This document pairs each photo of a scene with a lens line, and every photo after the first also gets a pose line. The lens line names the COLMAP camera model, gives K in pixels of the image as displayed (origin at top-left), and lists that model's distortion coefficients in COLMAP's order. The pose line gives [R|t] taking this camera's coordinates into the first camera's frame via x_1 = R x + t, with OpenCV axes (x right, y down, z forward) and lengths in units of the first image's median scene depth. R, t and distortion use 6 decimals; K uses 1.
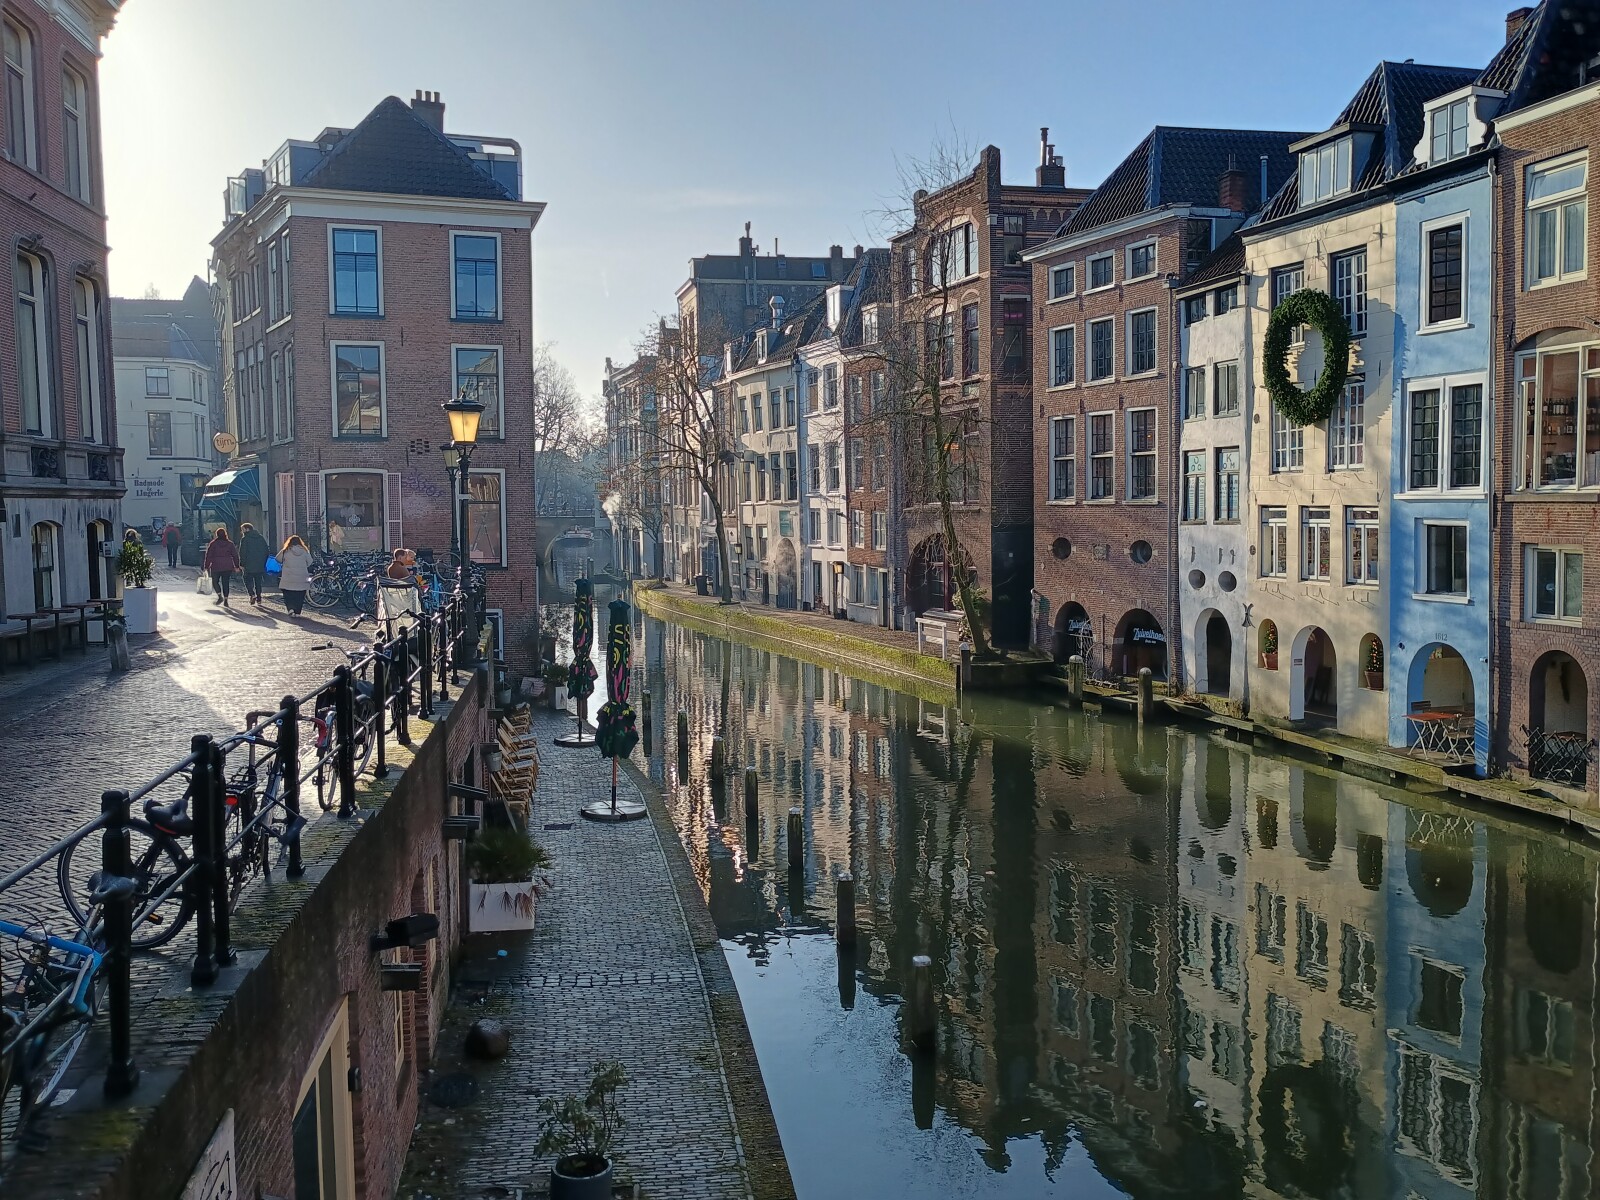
lens RADIAL K [[1378.6, 0, 799.9], [0, 1378.6, 578.9], [0, 0, 1]] dist [0.059168, -0.052582]
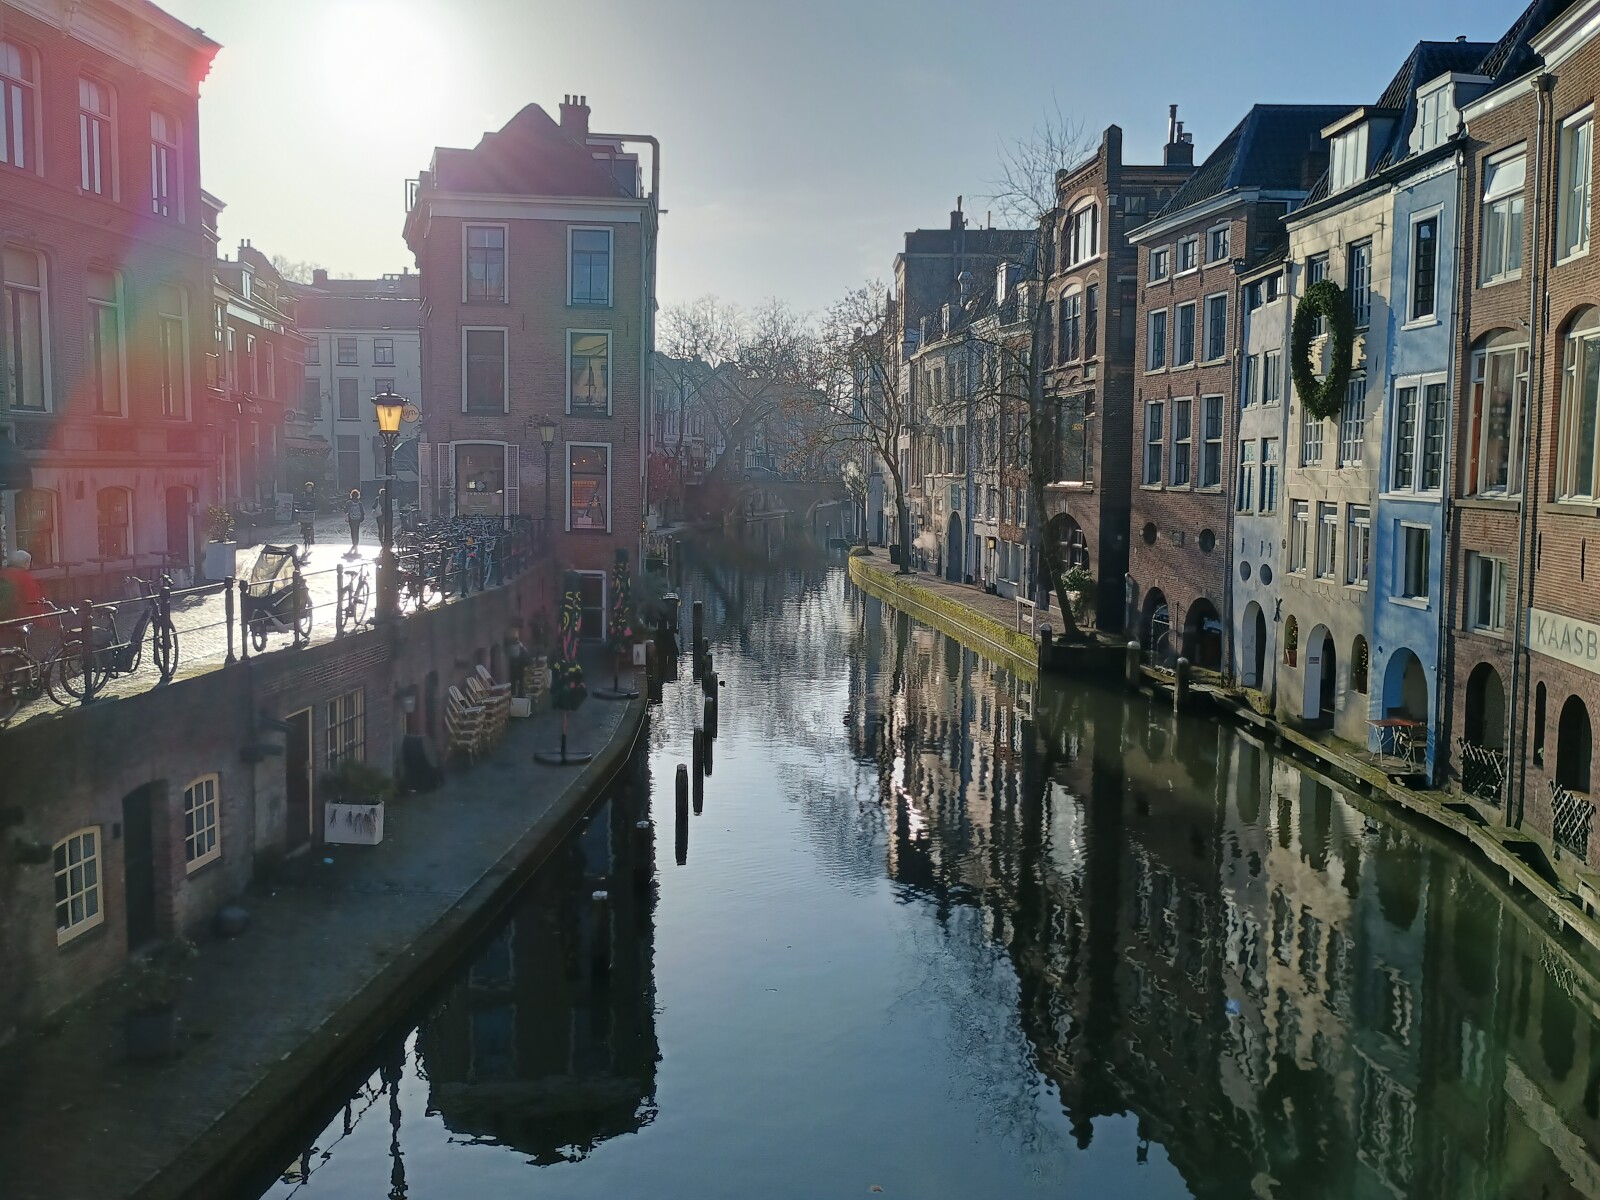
lens RADIAL K [[1382.8, 0, 798.3], [0, 1382.8, 572.6], [0, 0, 1]] dist [0.043350, -0.002692]
pose [[0.971429, 0.042525, -0.233490, 0.206117], [-0.037319, 0.998947, 0.026673, -0.012869], [0.234379, -0.017197, 0.971993, -0.035446]]
